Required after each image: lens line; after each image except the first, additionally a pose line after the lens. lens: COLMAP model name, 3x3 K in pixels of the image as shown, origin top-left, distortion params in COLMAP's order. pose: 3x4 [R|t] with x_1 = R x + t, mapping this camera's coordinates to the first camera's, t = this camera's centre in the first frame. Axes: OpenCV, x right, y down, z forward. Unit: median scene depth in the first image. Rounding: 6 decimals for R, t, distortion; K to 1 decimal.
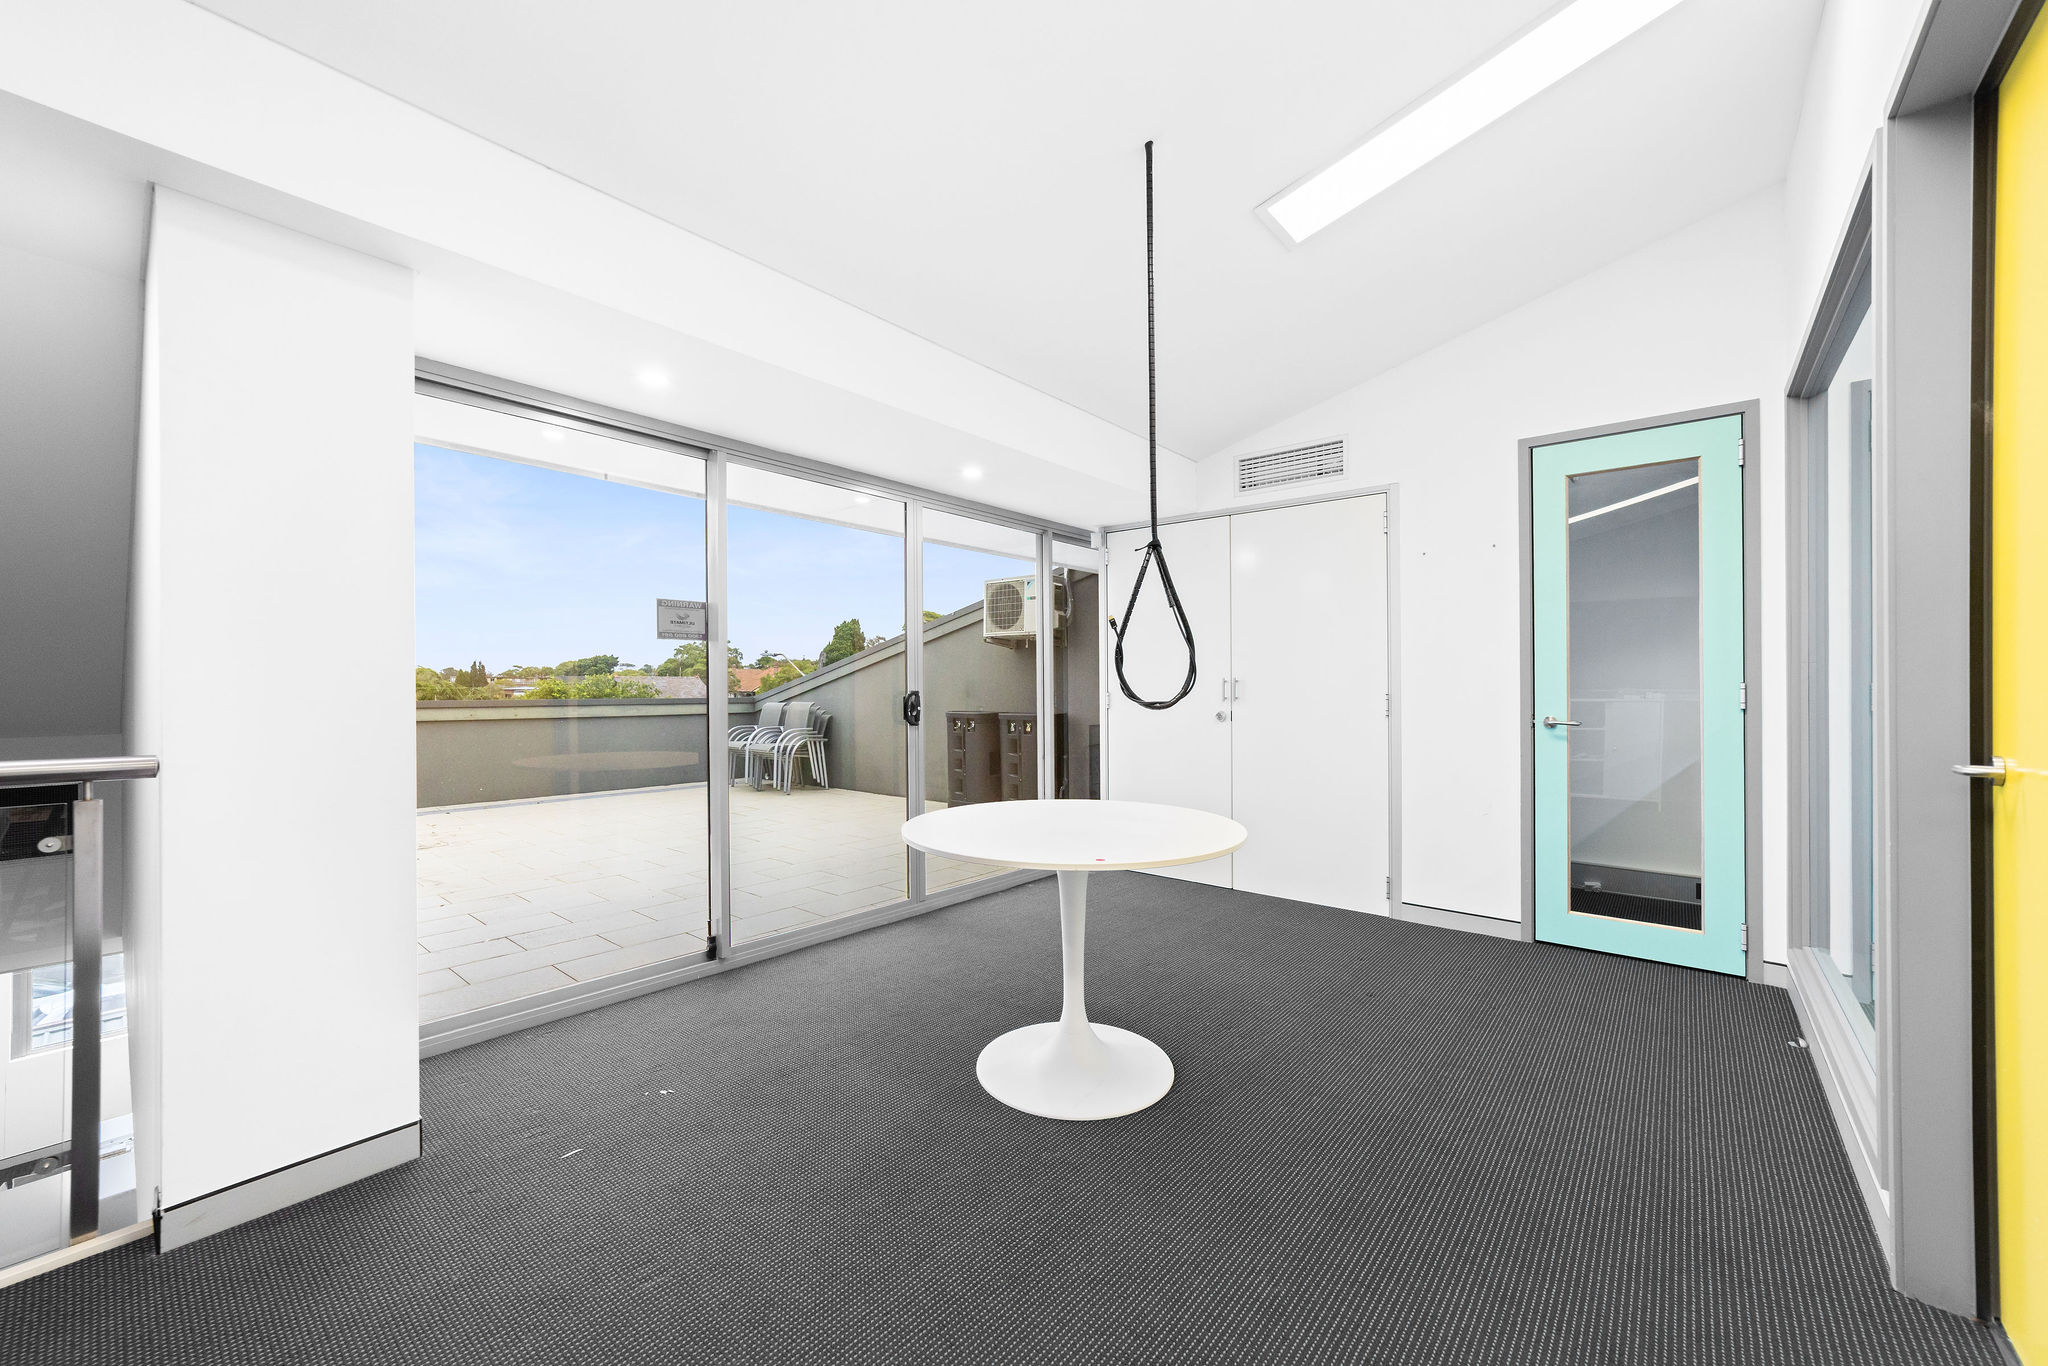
lens RADIAL K [[779.0, 0, 1022.5], [0, 779.0, 690.6], [0, 0, 1]] dist [0.001074, 0.000625]
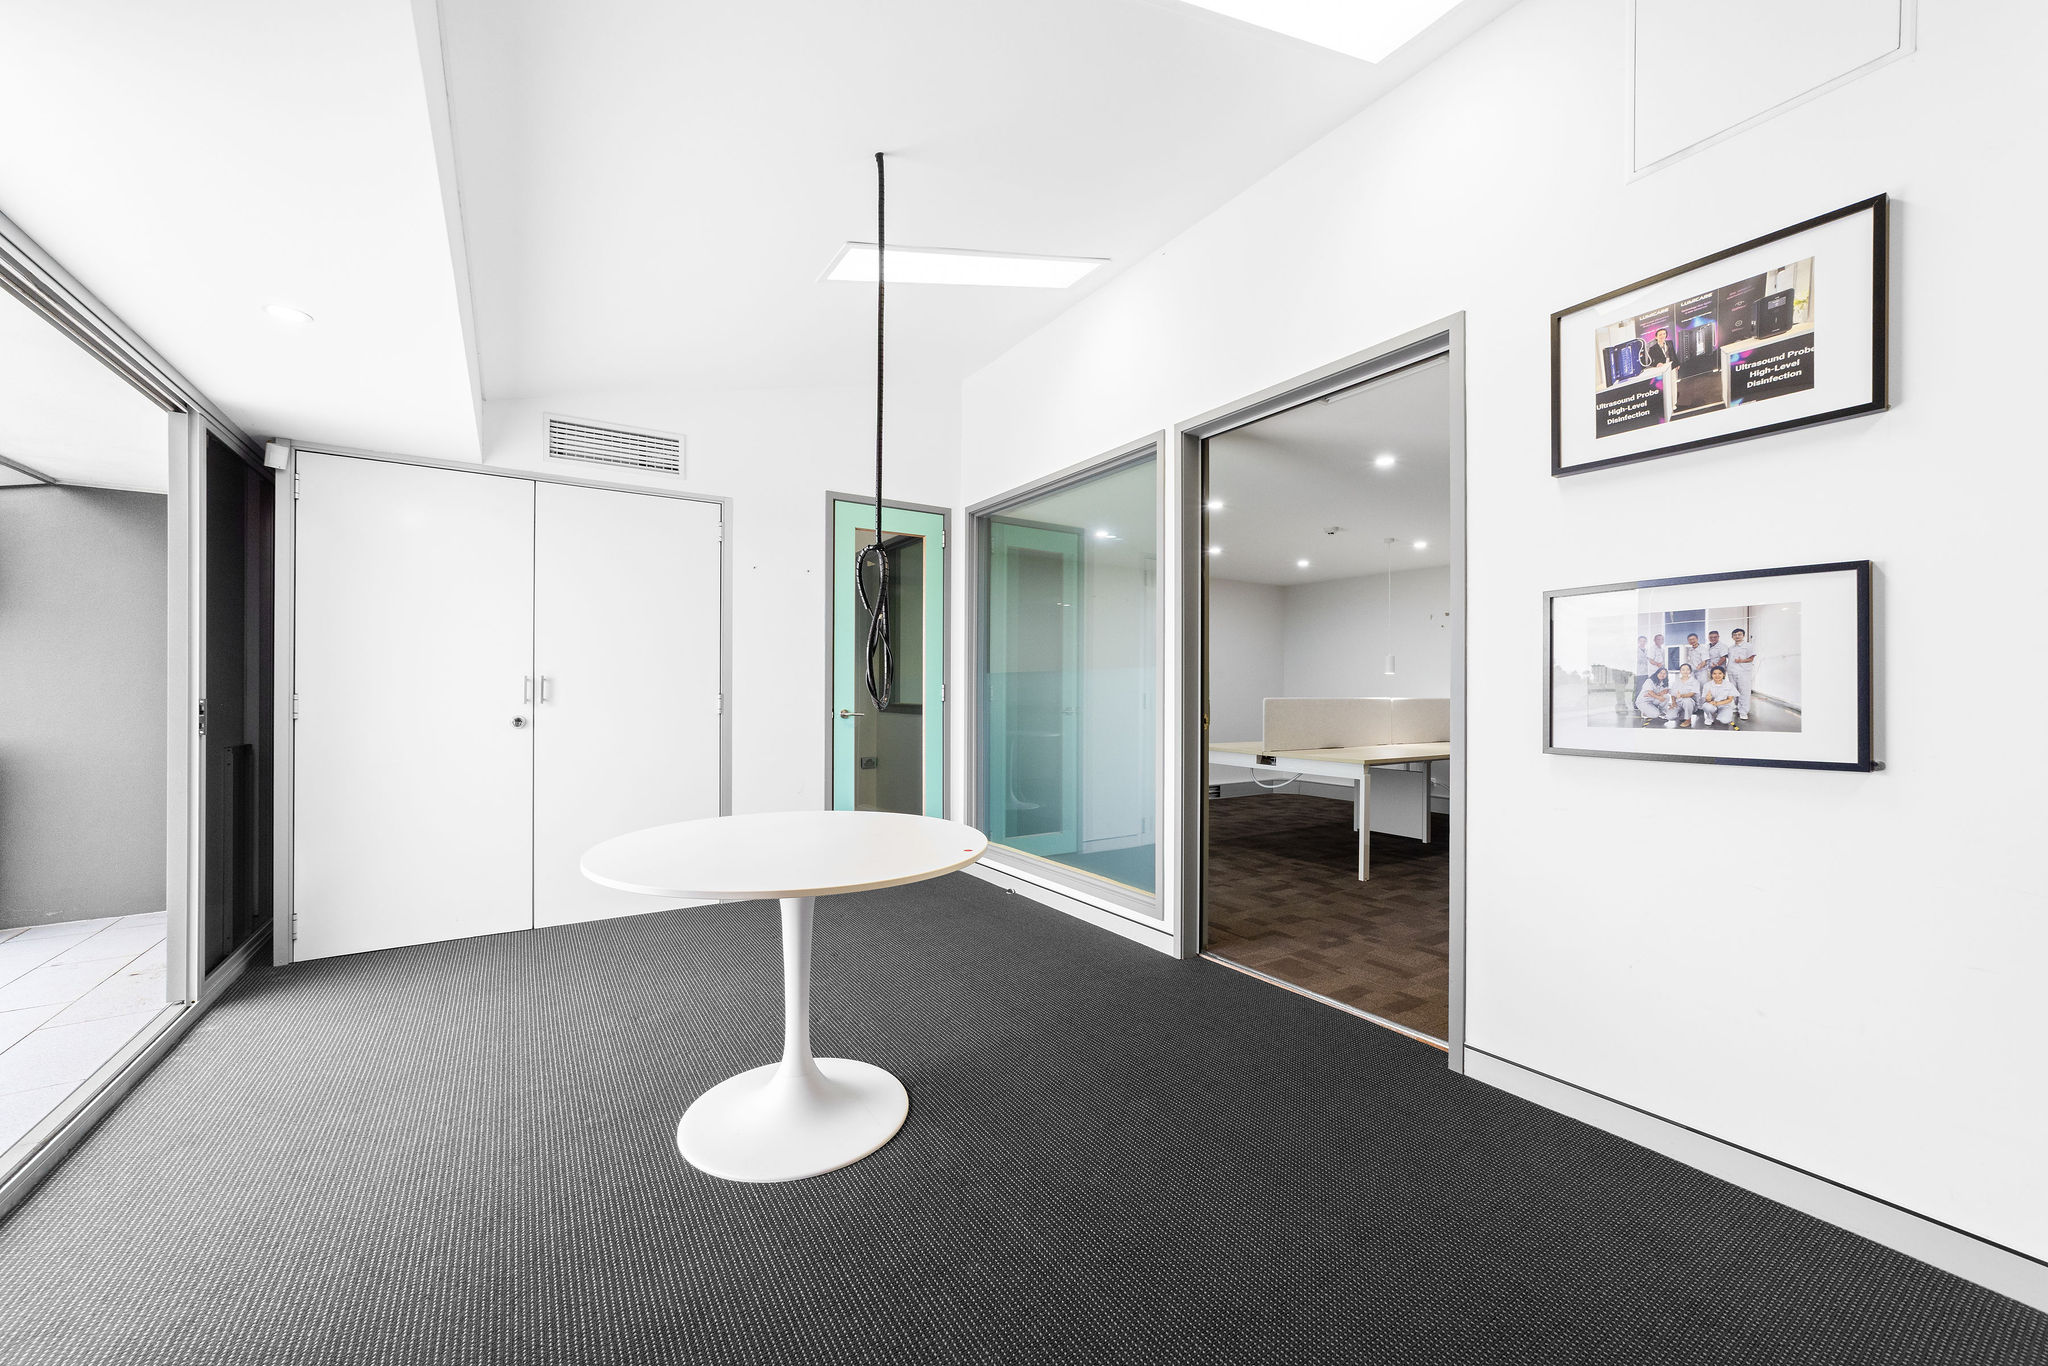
lens RADIAL K [[779.0, 0, 1019.3], [0, 779.0, 682.6], [0, 0, 1]] dist [0.001074, 0.000625]
pose [[0.296993, 0.005830, 0.954862, -0.414475], [0.000295, 0.999981, -0.006197, -0.003414], [-0.954880, 0.002122, 0.296985, 0.285220]]
